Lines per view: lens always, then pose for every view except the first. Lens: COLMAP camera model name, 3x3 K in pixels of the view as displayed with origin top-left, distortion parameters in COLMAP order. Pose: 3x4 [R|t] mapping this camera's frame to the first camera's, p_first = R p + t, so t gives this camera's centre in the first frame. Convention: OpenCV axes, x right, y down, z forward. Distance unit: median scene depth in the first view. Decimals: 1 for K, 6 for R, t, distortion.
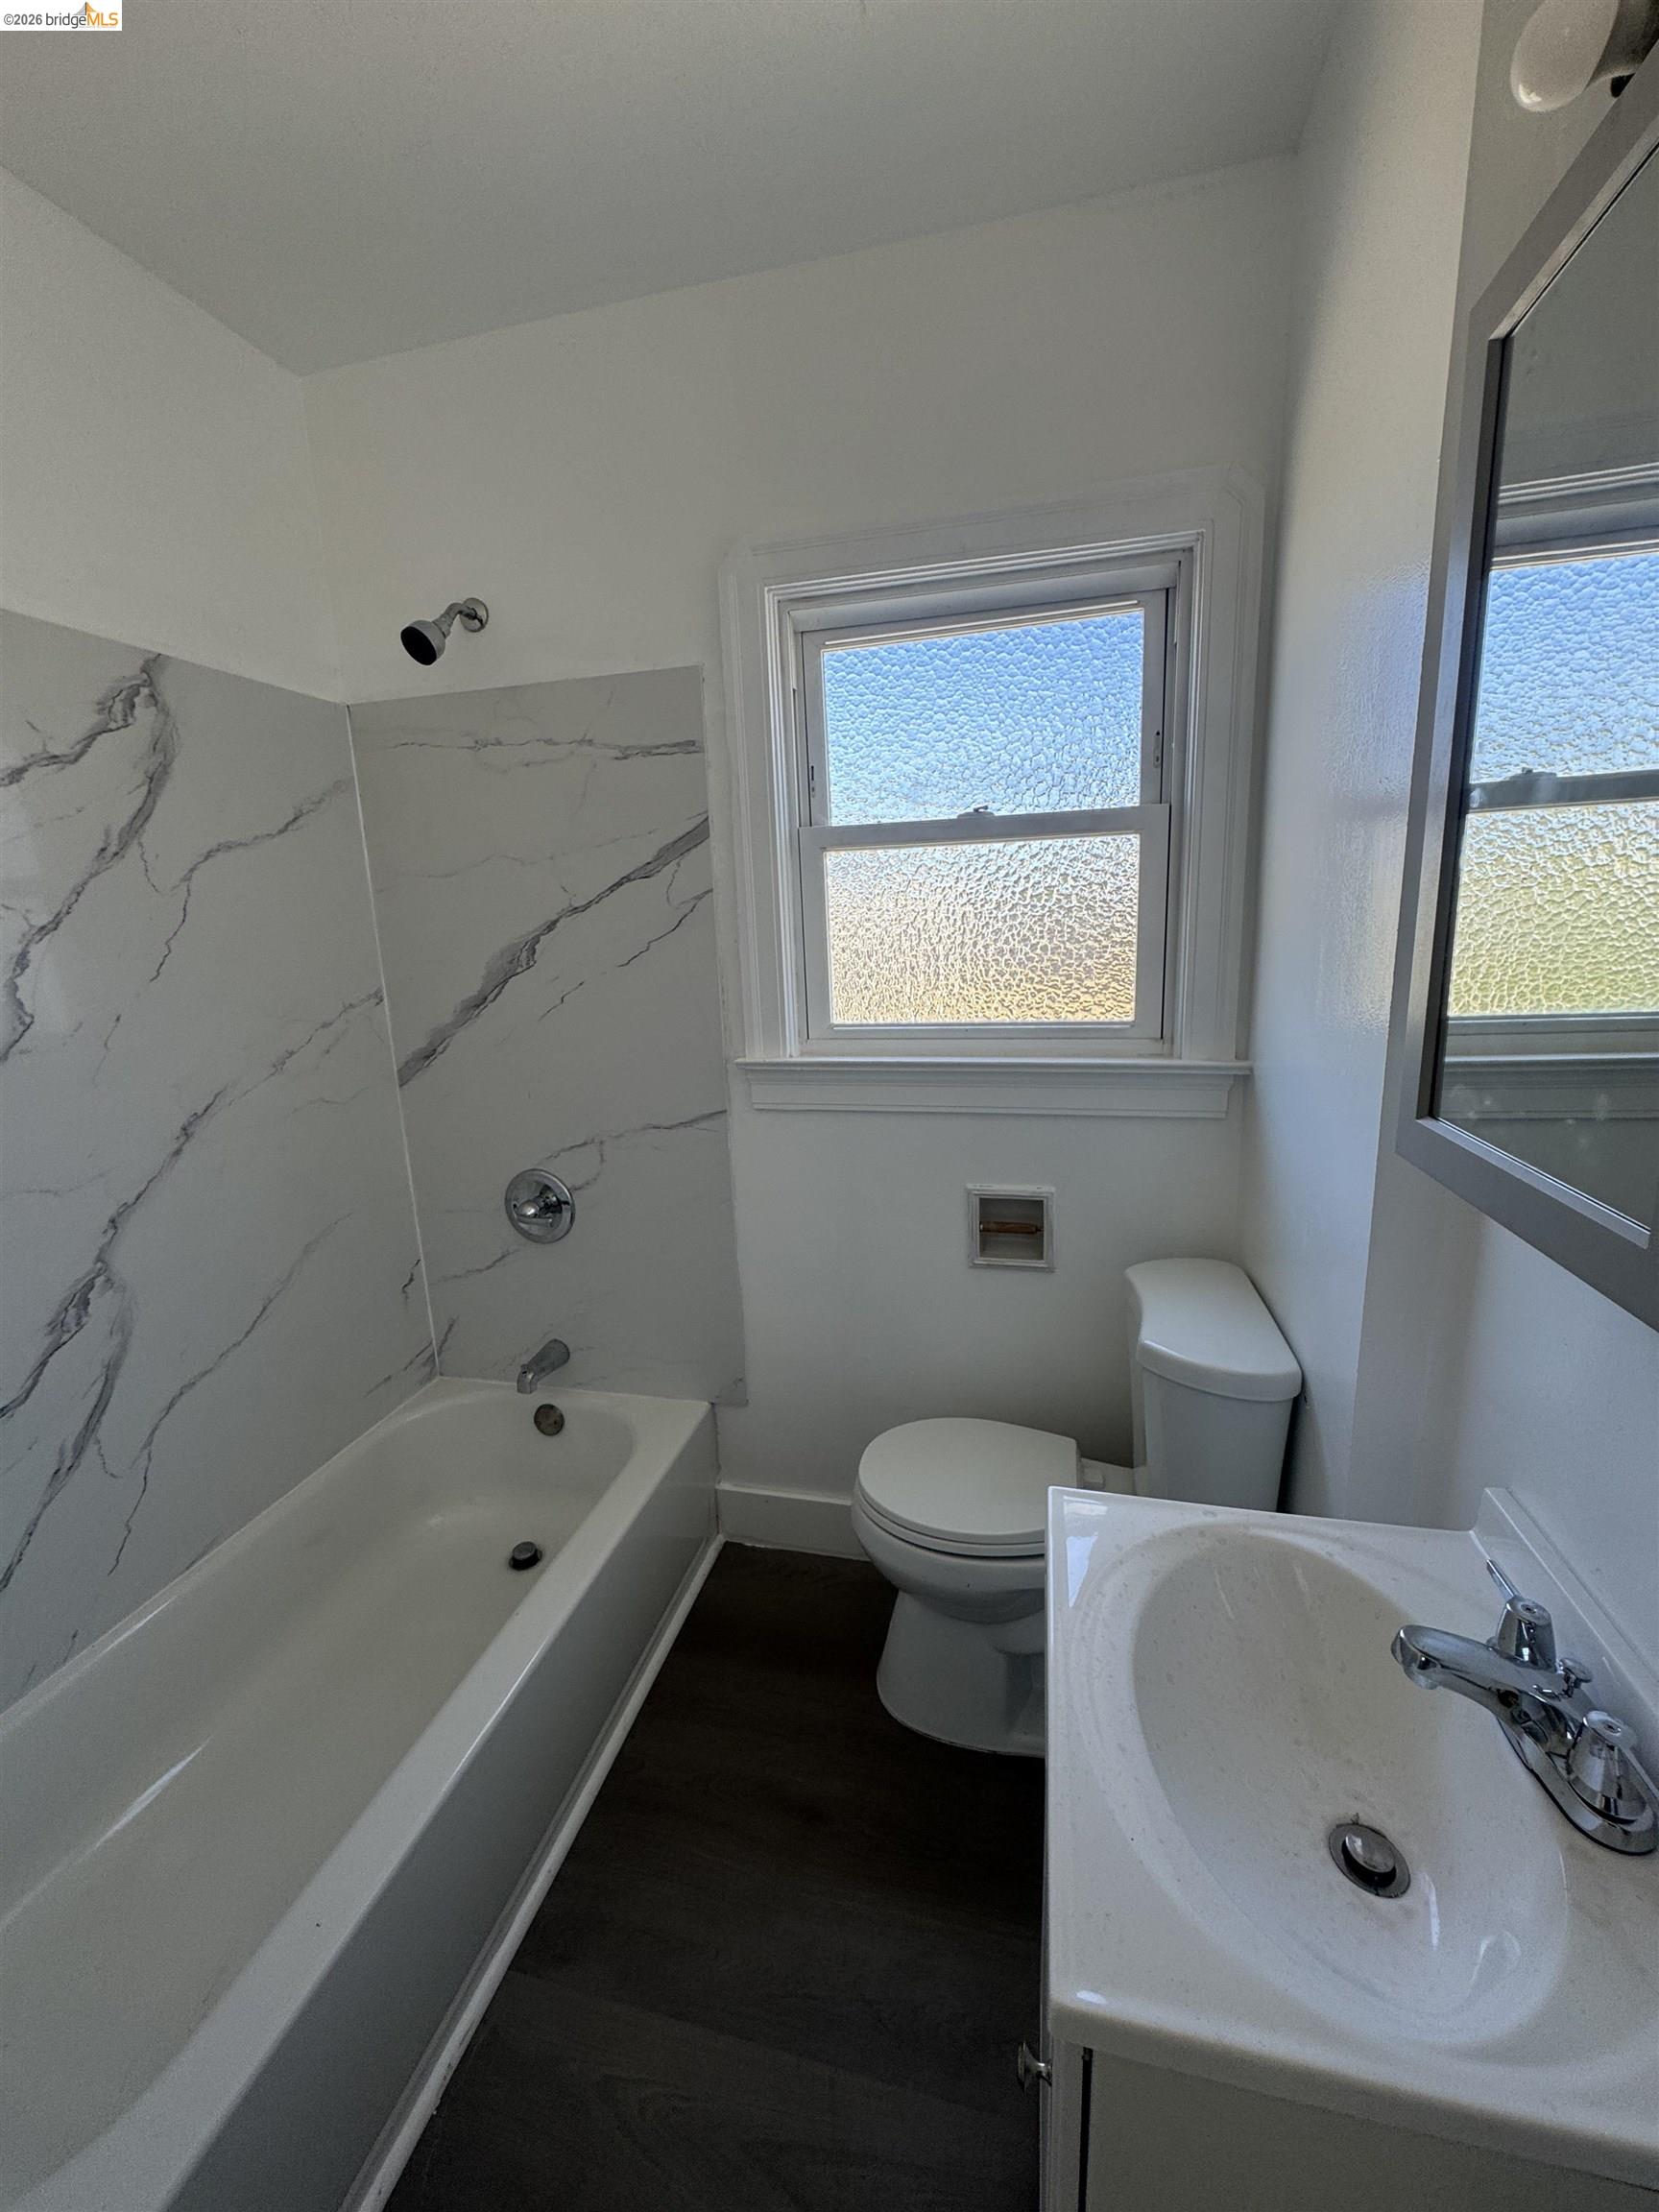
lens RADIAL K [[885.5, 0, 830.1], [0, 885.5, 1107.4], [0, 0, 1]] dist [-0.003090, 0.000992]
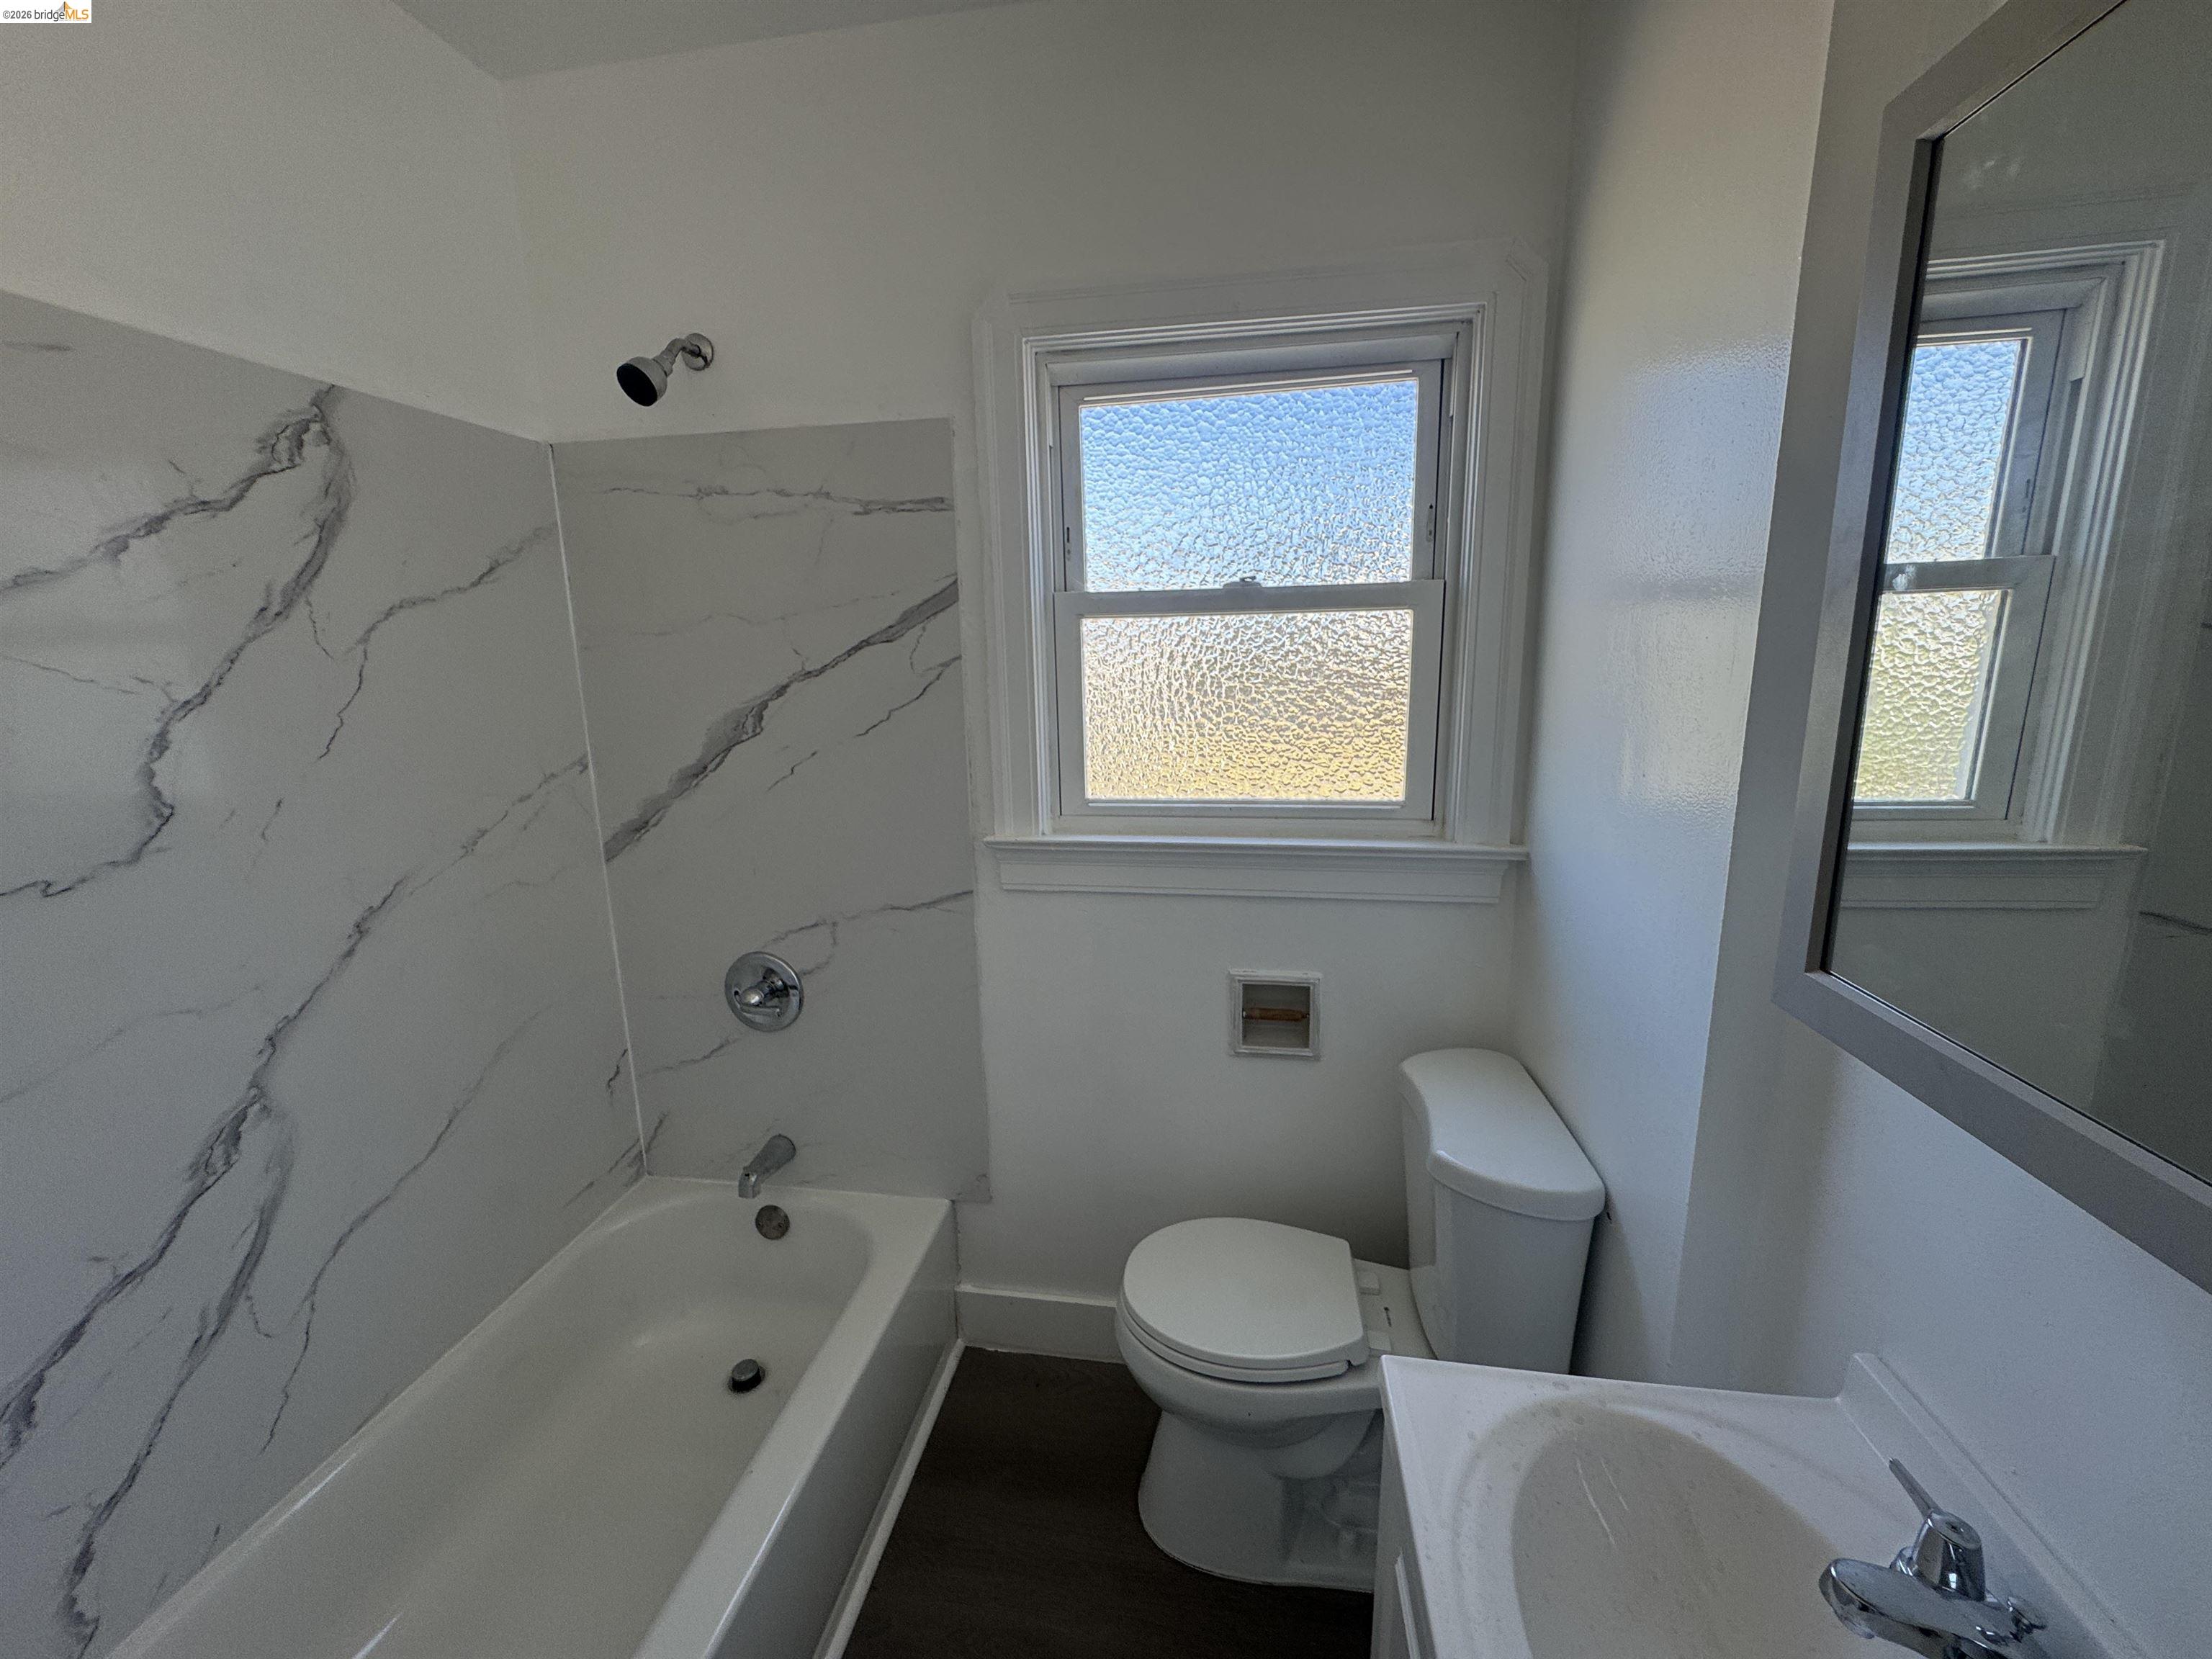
lens RADIAL K [[885.5, 0, 1101.4], [0, 885.5, 829.7], [0, 0, 1]] dist [-0.003090, 0.000992]
pose [[0.996815, 0.001003, 0.079743, -0.064551], [-0.000170, 0.999945, -0.010458, -0.058237], [-0.079749, 0.010411, 0.996761, 0.066061]]
